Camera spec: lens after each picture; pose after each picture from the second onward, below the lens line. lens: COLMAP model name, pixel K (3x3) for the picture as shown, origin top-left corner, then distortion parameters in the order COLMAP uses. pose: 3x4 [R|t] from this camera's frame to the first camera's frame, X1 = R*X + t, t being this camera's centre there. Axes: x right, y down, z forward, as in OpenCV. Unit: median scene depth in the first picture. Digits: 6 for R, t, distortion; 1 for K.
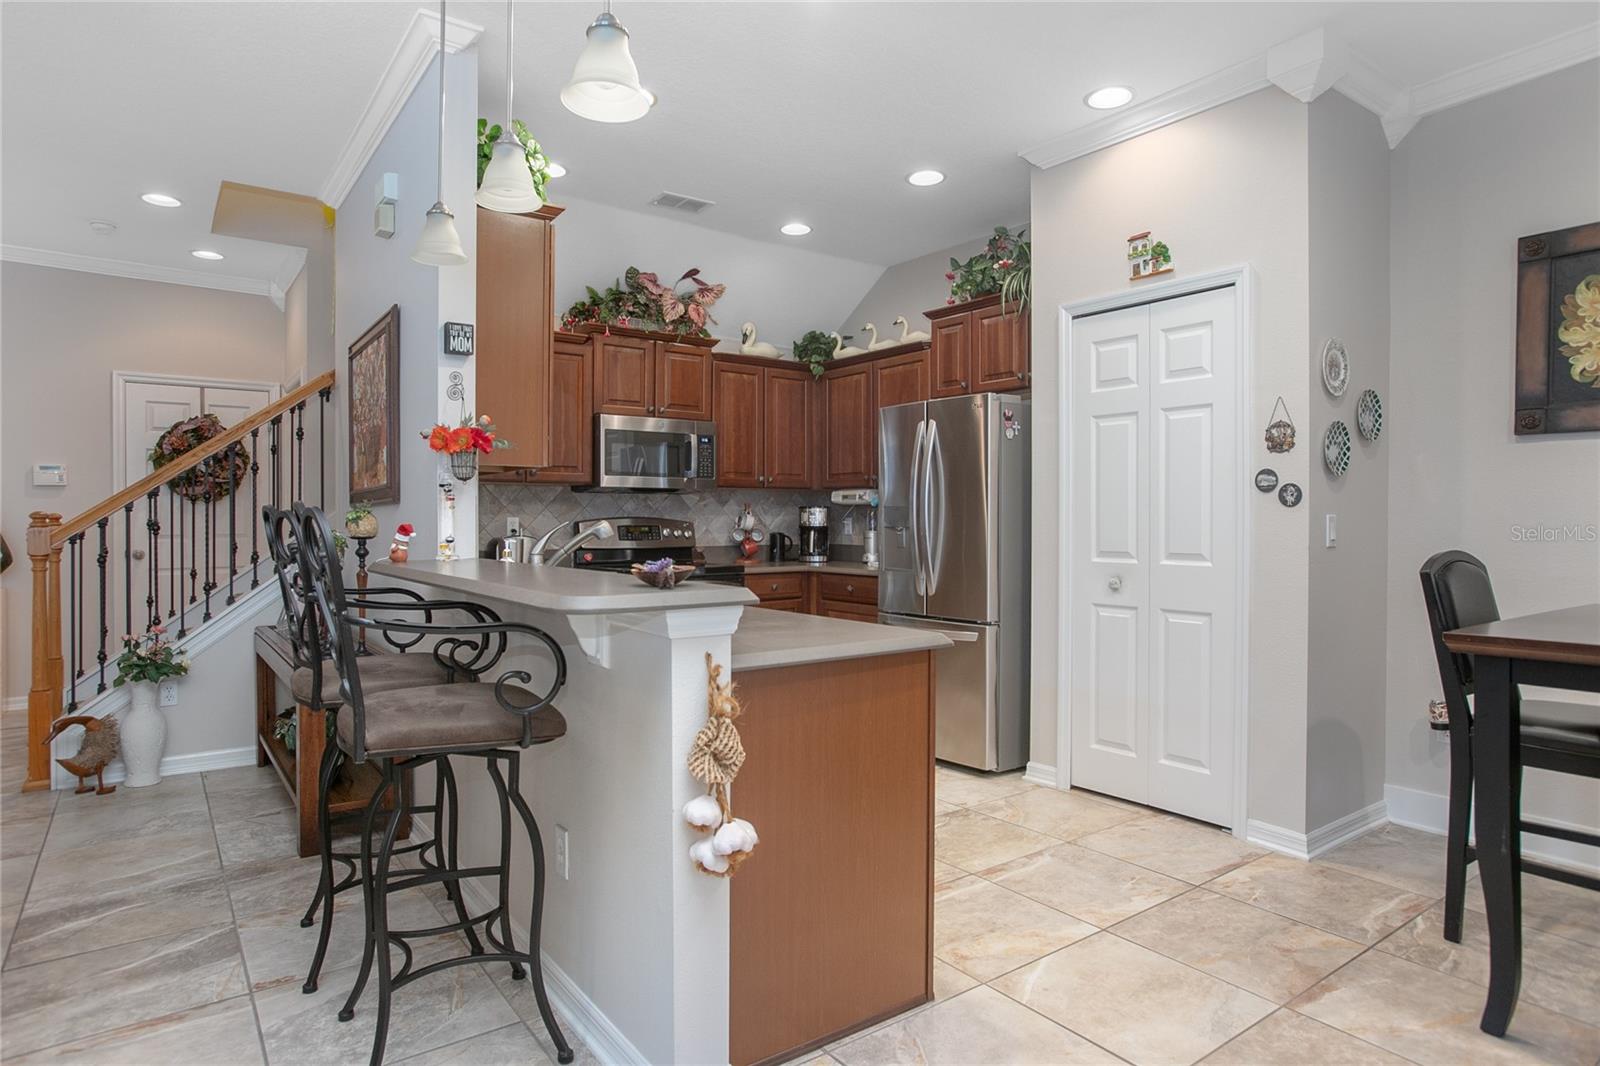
lens RADIAL K [[911.2, 0, 793.5], [0, 911.2, 527.8], [0, 0, 1]] dist [-0.066667, 0.047926]
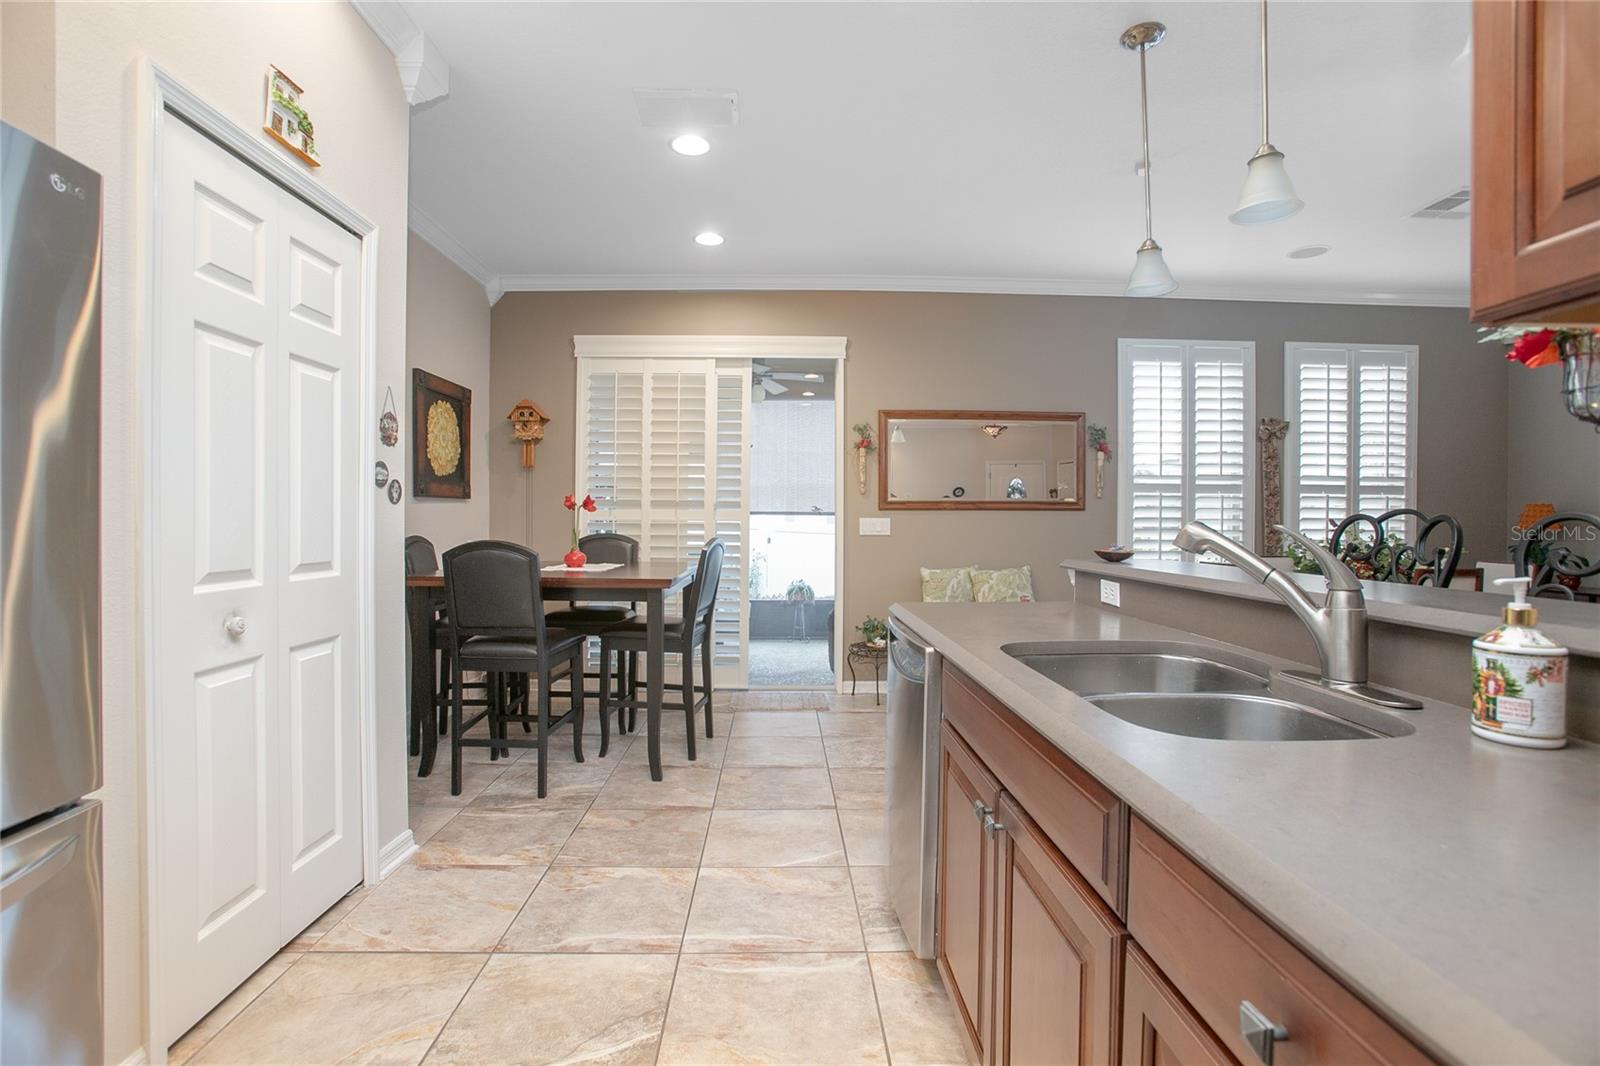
lens RADIAL K [[728.5, 0, 795.2], [0, 728.5, 528.4], [0, 0, 1]] dist [-0.077450, 0.036476]
pose [[-0.821304, -0.010008, 0.570403, -0.206860], [0.000038, 0.999845, 0.017598, -0.009203], [-0.570491, 0.014475, -0.821176, 1.211625]]
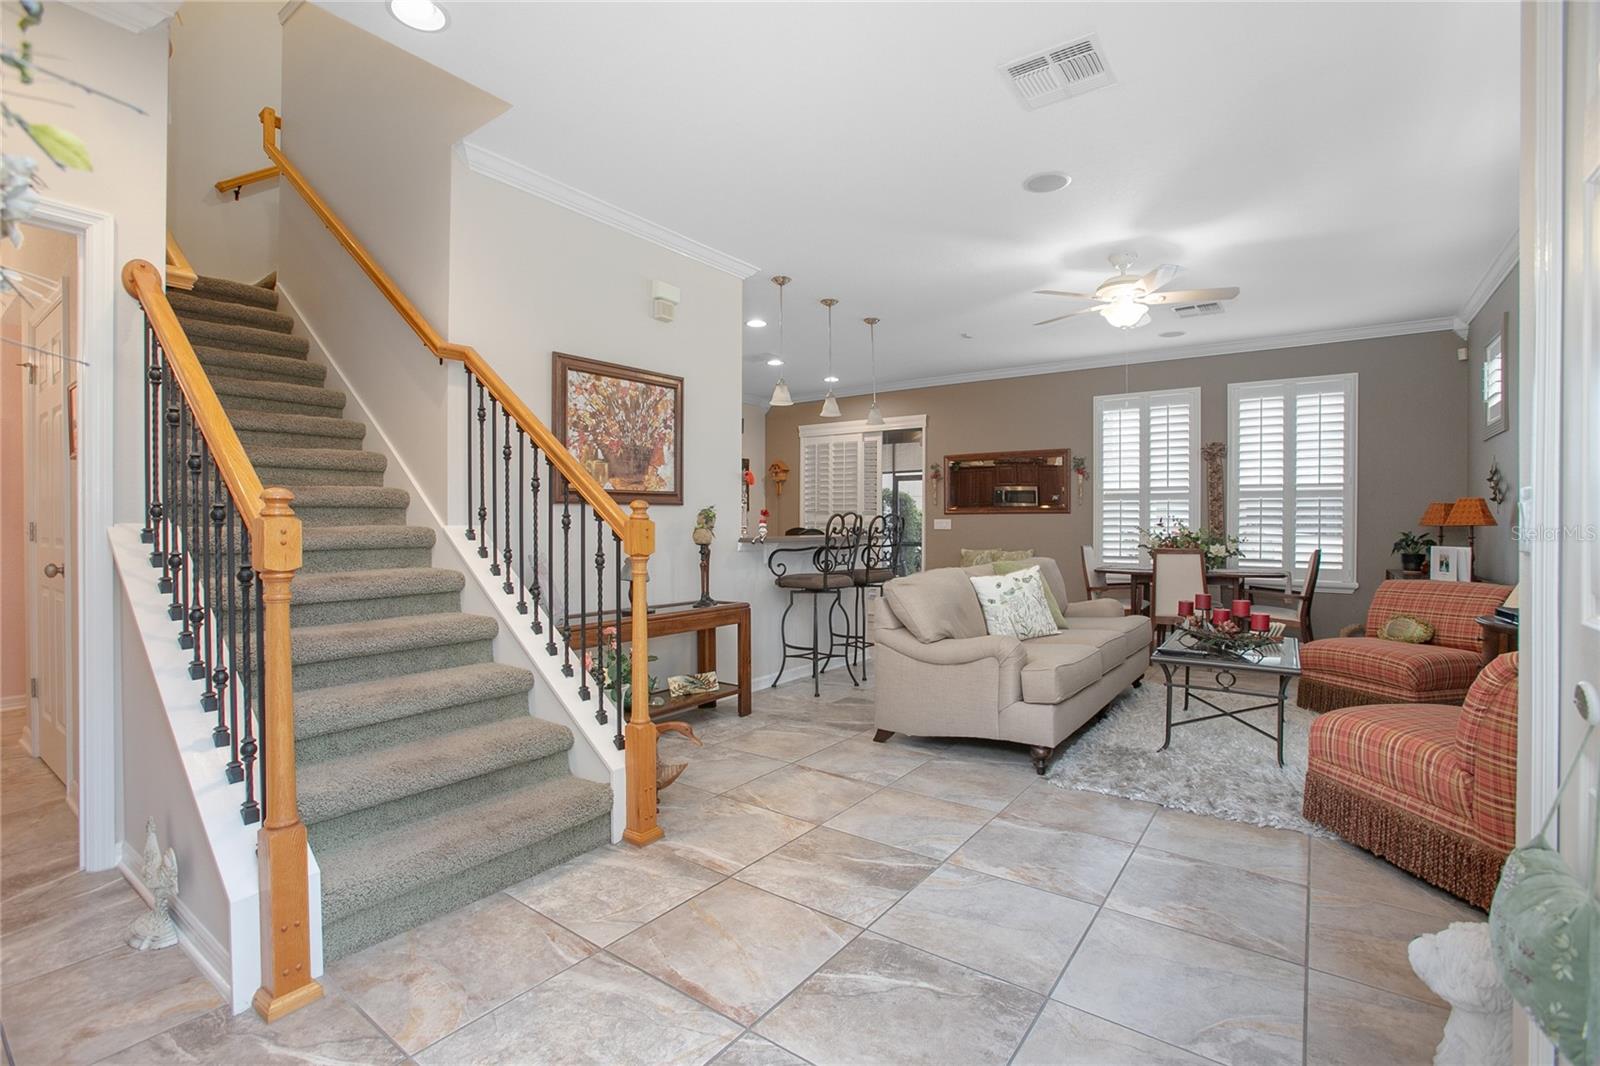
lens RADIAL K [[728.5, 0, 795.2], [0, 728.5, 528.4], [0, 0, 1]] dist [-0.077450, 0.036476]
pose [[-0.301194, -0.006799, 0.953539, -1.634197], [0.005143, 0.999948, 0.008755, 0.001911], [-0.953549, 0.007541, -0.301143, 1.148289]]
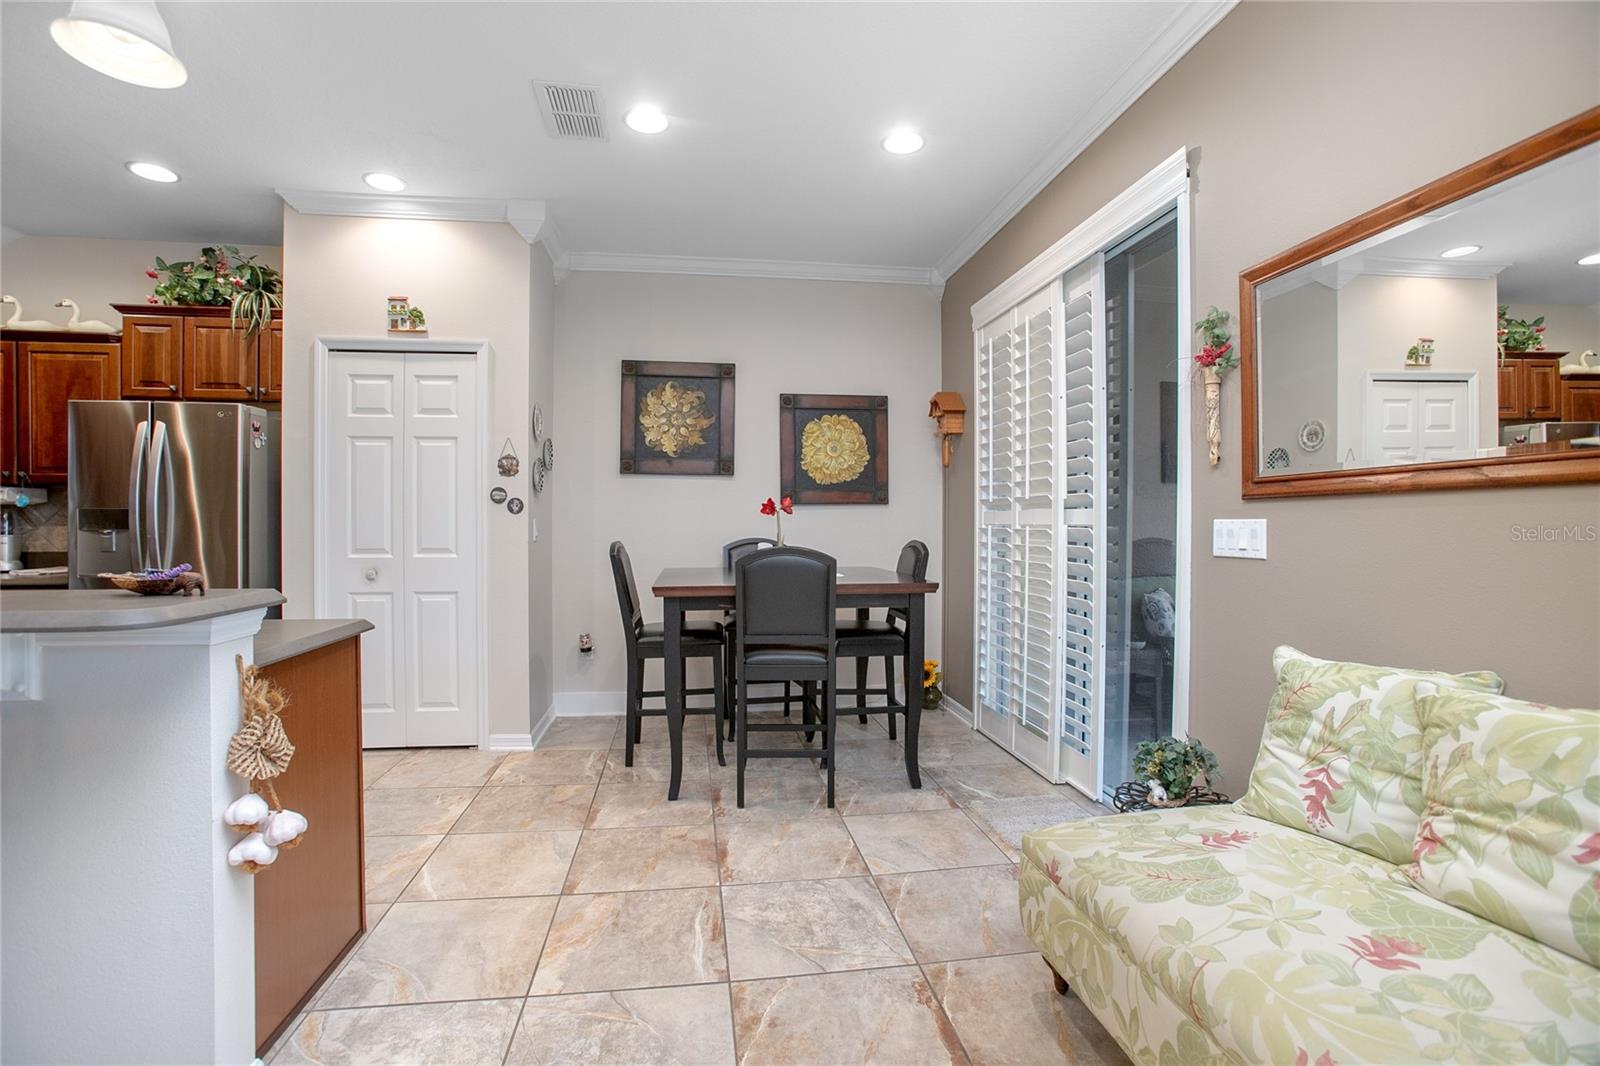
lens RADIAL K [[728.5, 0, 795.2], [0, 728.5, 528.4], [0, 0, 1]] dist [-0.077450, 0.036476]
pose [[0.466441, -0.006755, 0.884526, -0.239263], [0.006723, 0.999969, 0.004091, -0.001380], [-0.884527, 0.004038, 0.466472, 0.042039]]
